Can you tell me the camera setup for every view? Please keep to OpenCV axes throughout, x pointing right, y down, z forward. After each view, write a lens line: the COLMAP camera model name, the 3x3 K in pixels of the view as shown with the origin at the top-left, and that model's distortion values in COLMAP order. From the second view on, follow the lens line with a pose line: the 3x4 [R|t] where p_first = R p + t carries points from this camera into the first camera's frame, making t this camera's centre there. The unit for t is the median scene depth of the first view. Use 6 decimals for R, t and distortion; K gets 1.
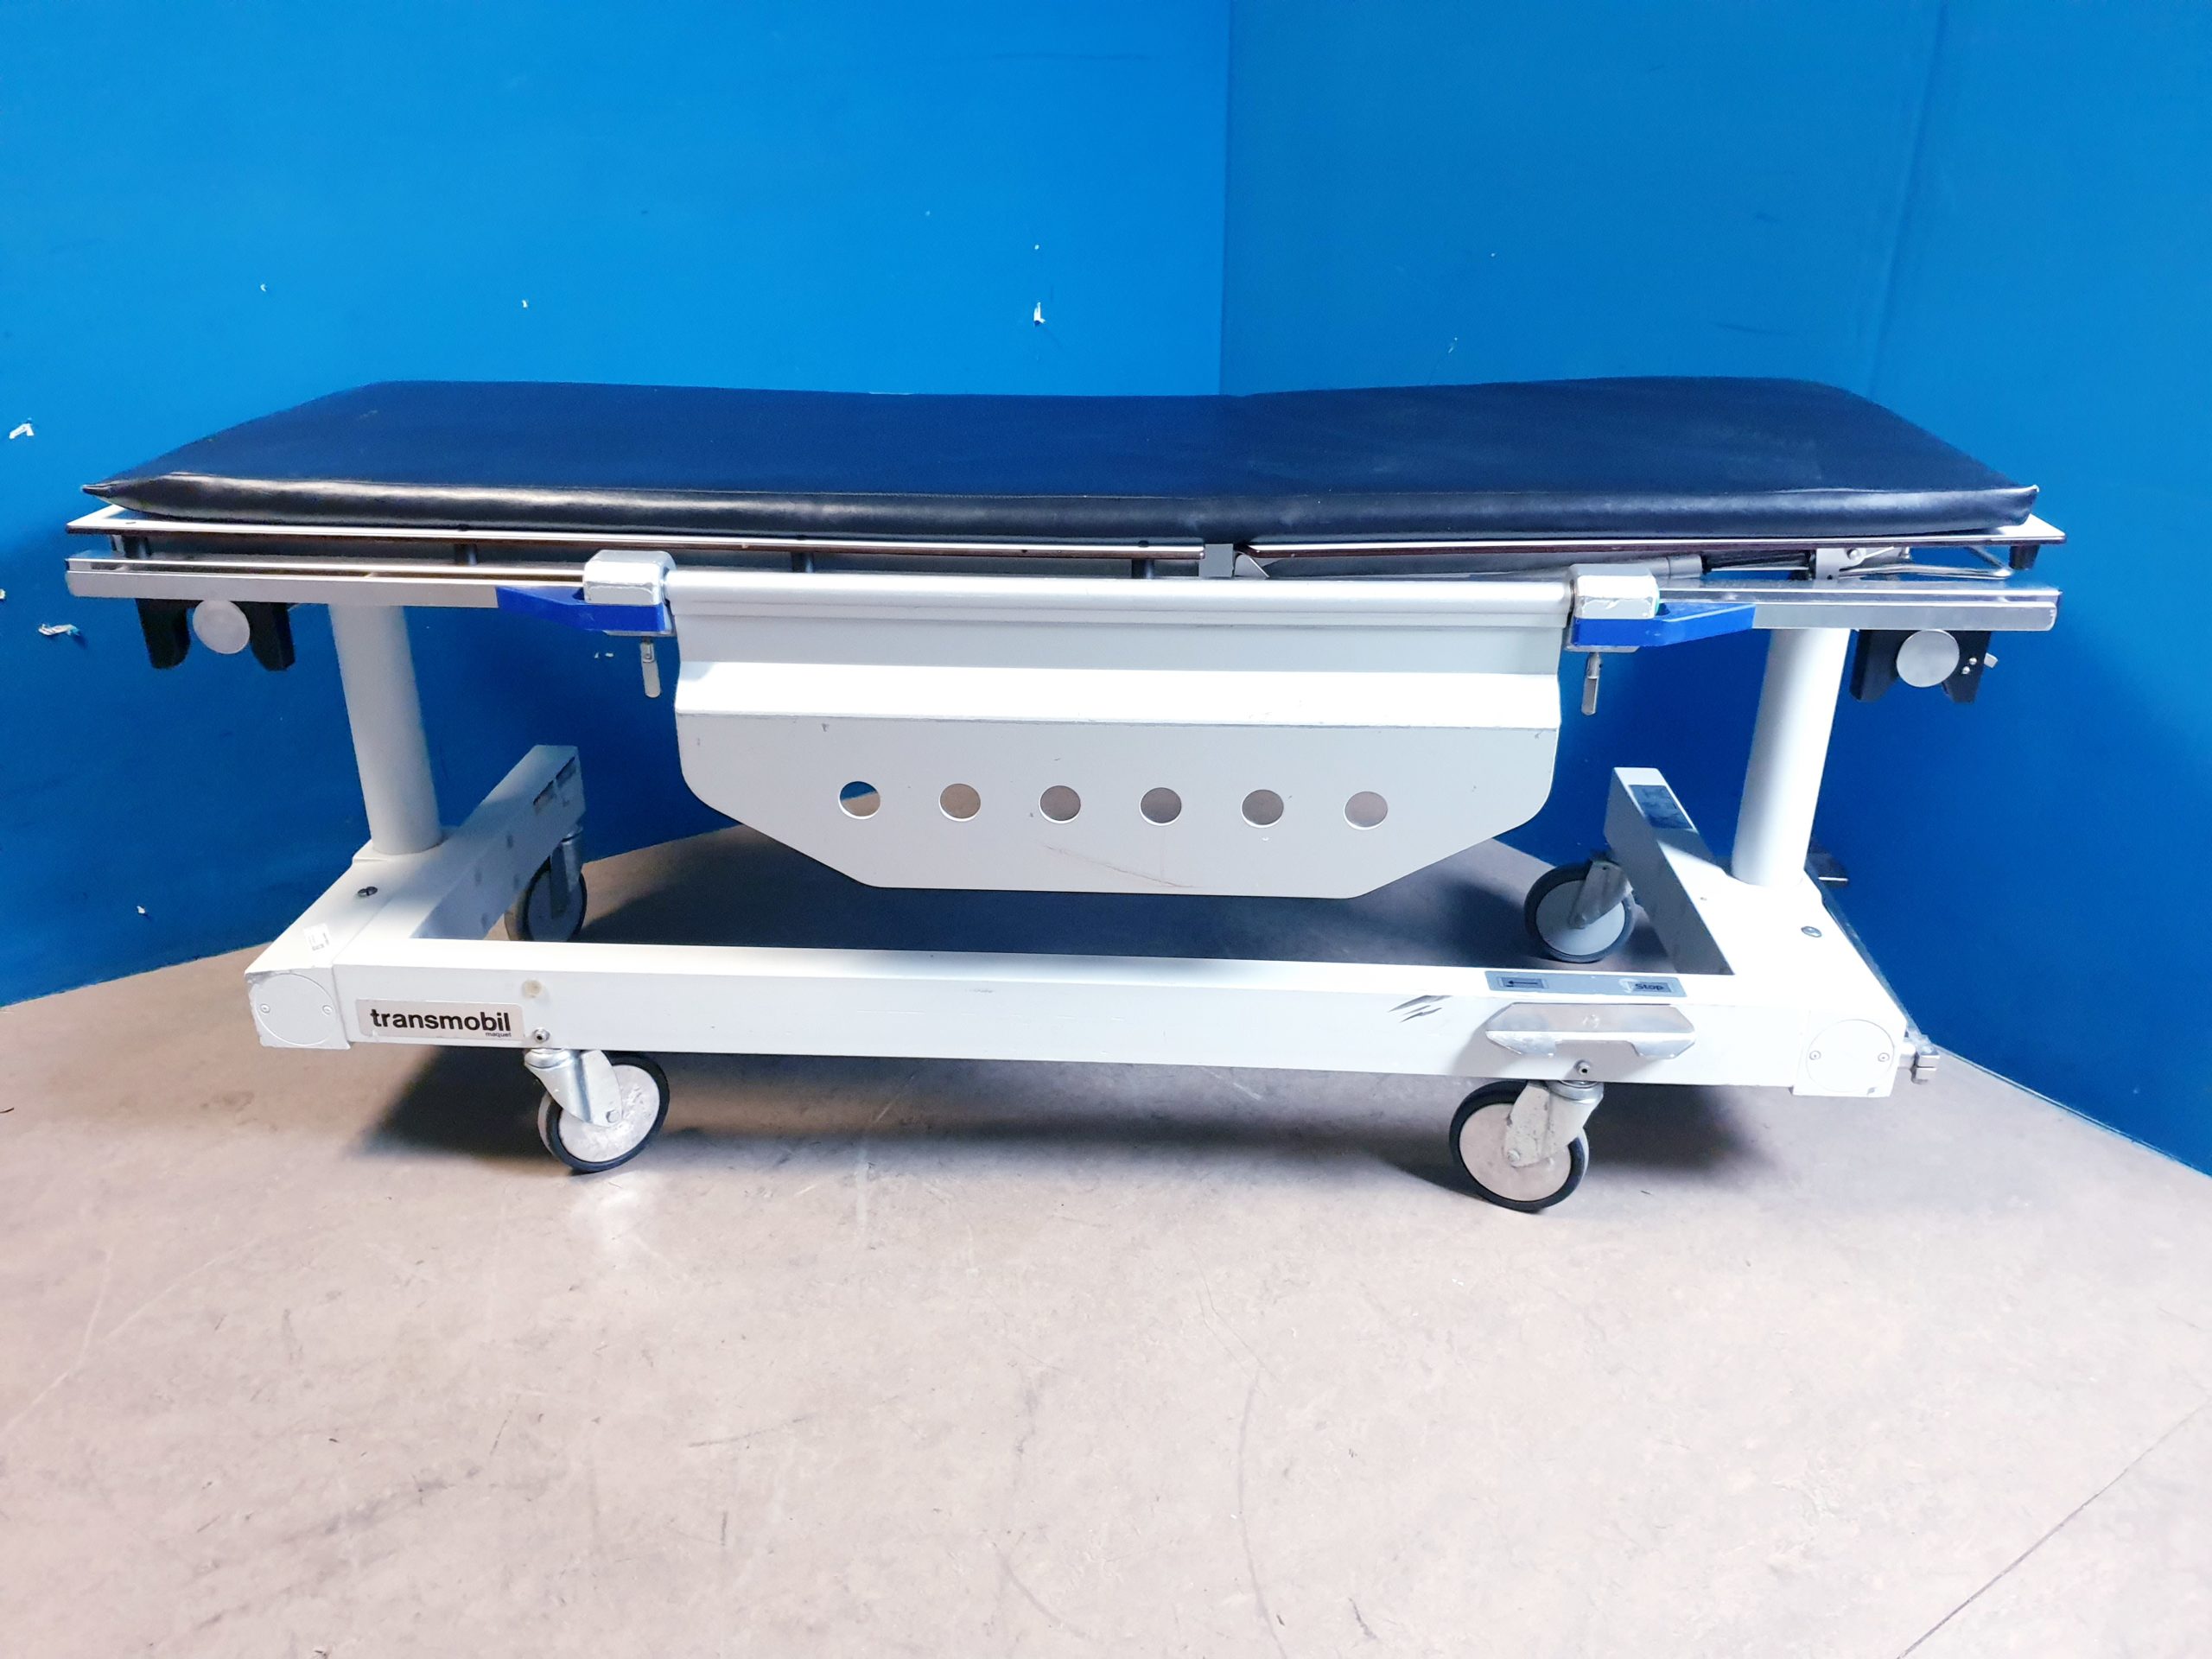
lens RADIAL K [[1649.6, 0, 1141.7], [0, 1649.6, 815.7], [0, 0, 1]] dist [-0.029272, 0.040075]
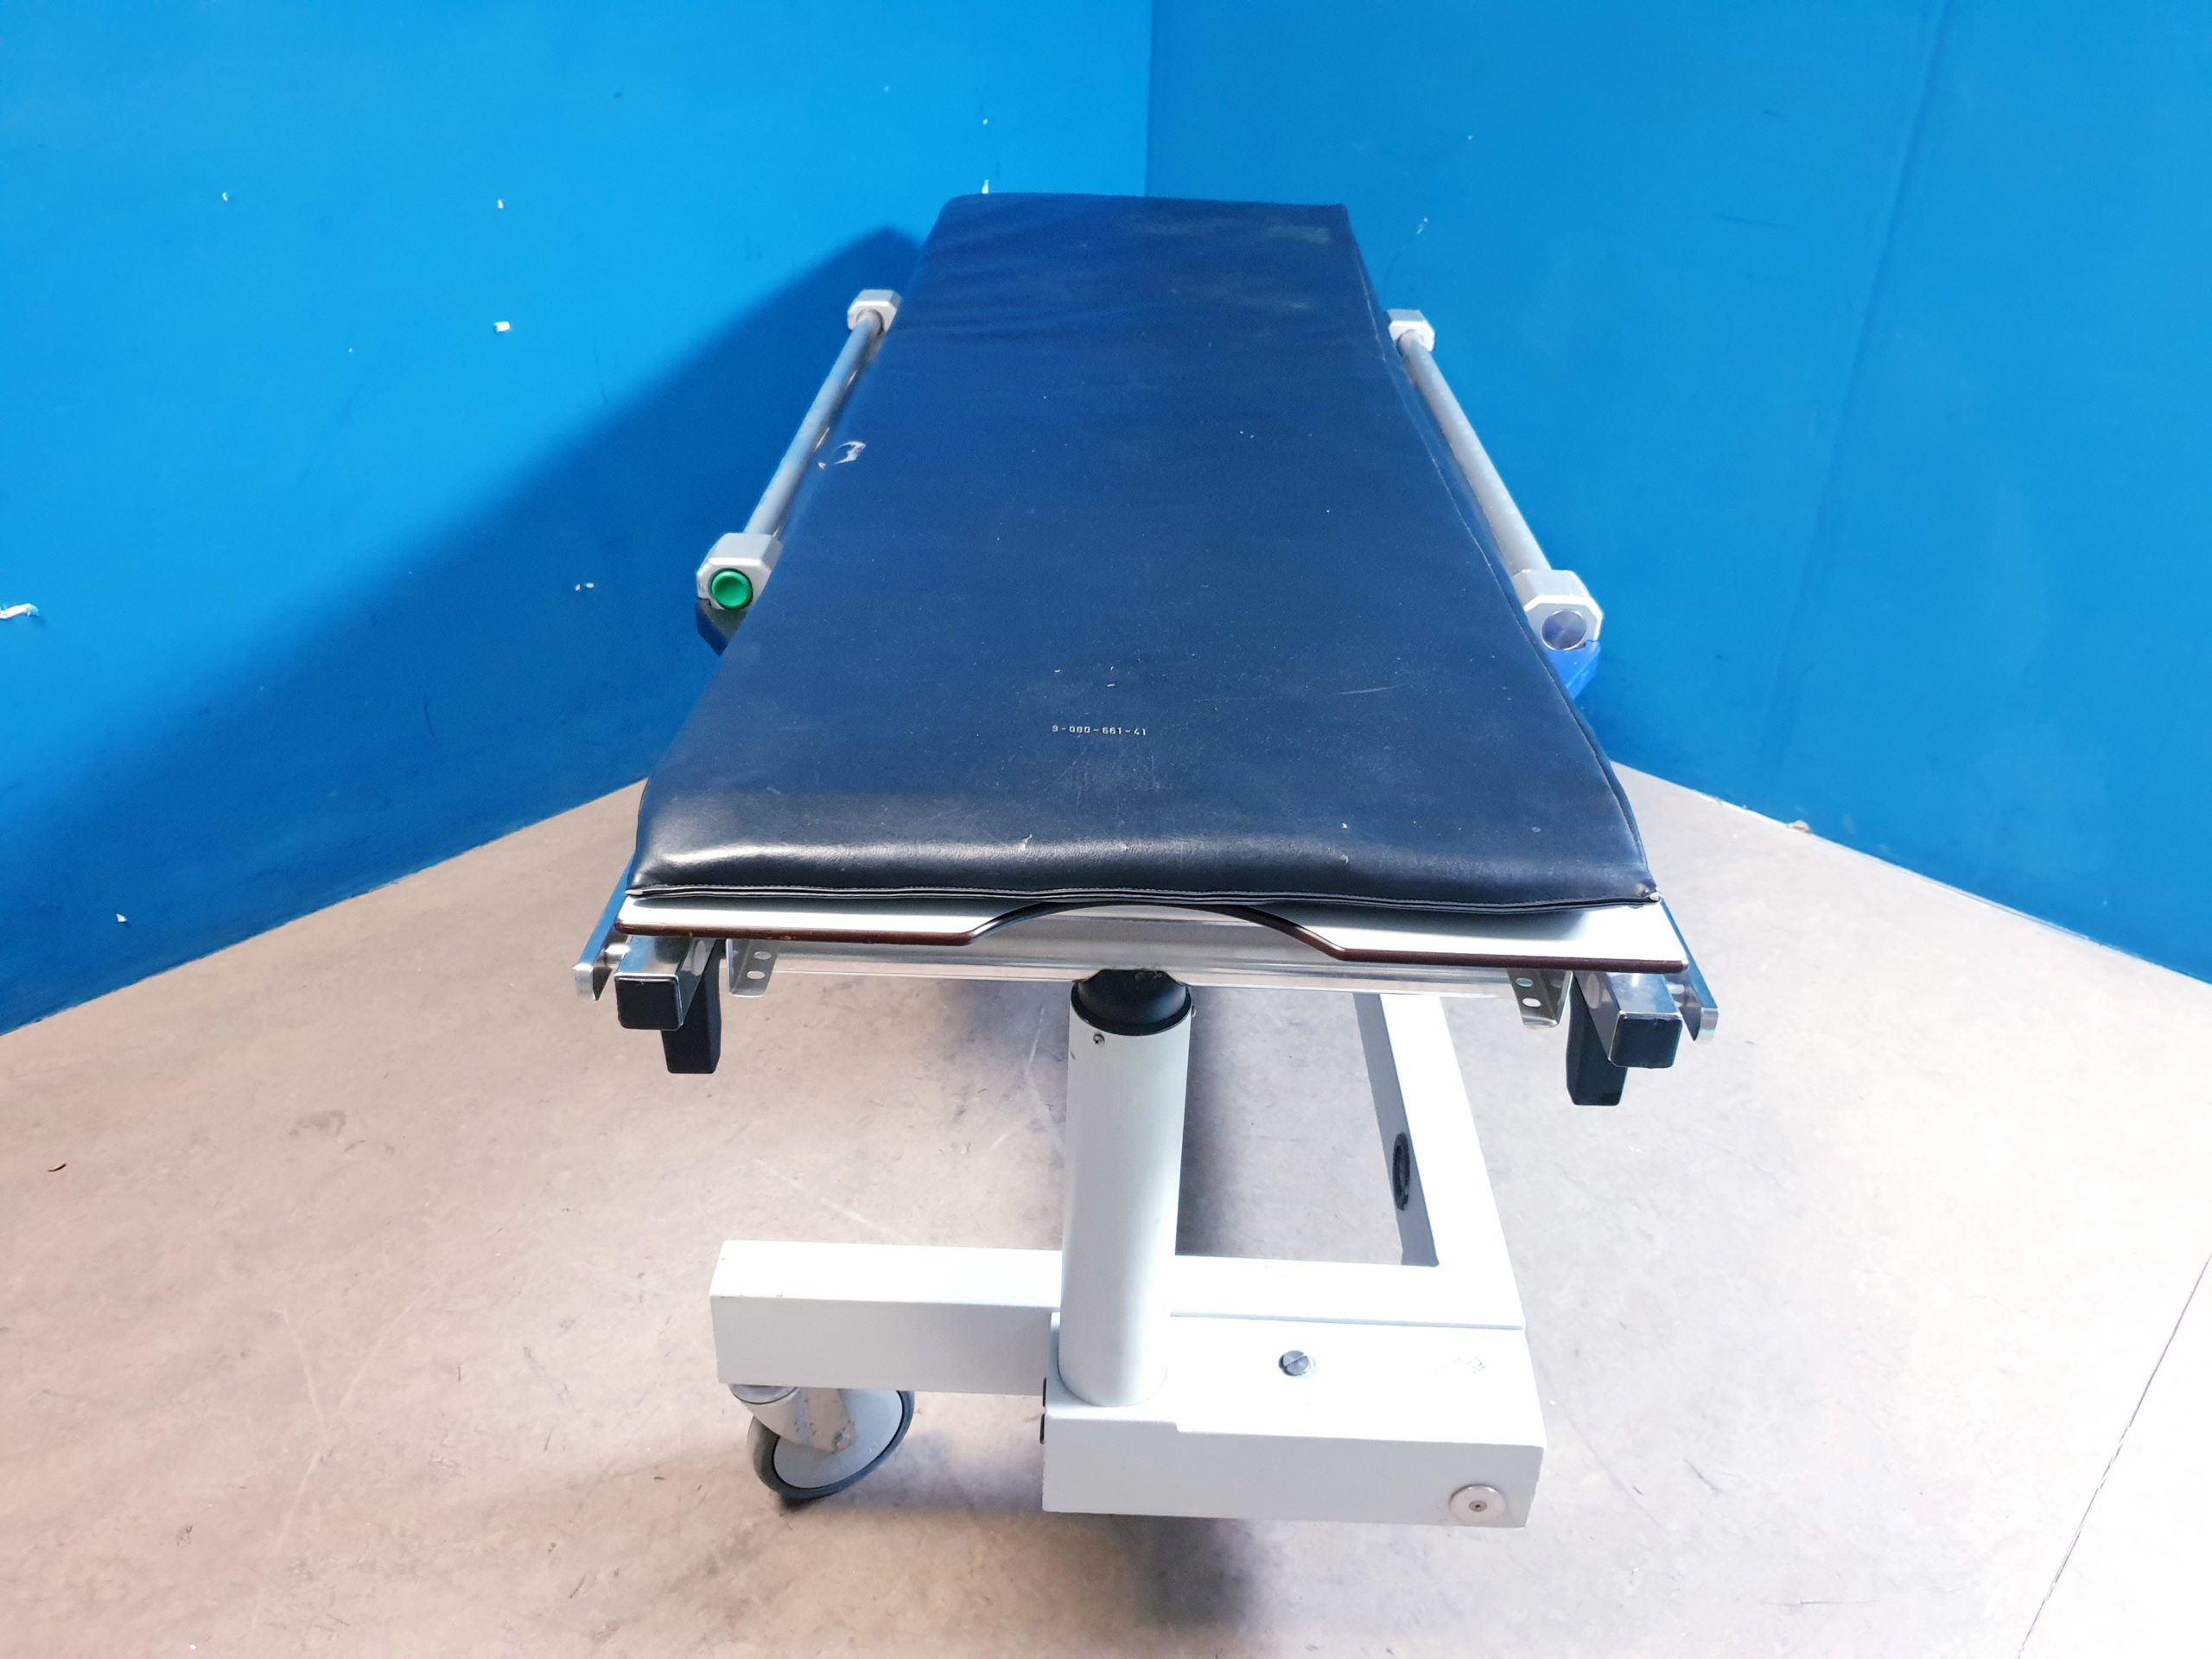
lens RADIAL K [[1649.6, 0, 1110.7], [0, 1649.6, 800.8], [0, 0, 1]] dist [-0.029272, 0.040075]
pose [[0.974462, -0.087336, 0.206872, -0.367471], [0.066828, 0.992315, 0.104141, -0.084044], [-0.214377, -0.087657, 0.972810, 0.046208]]
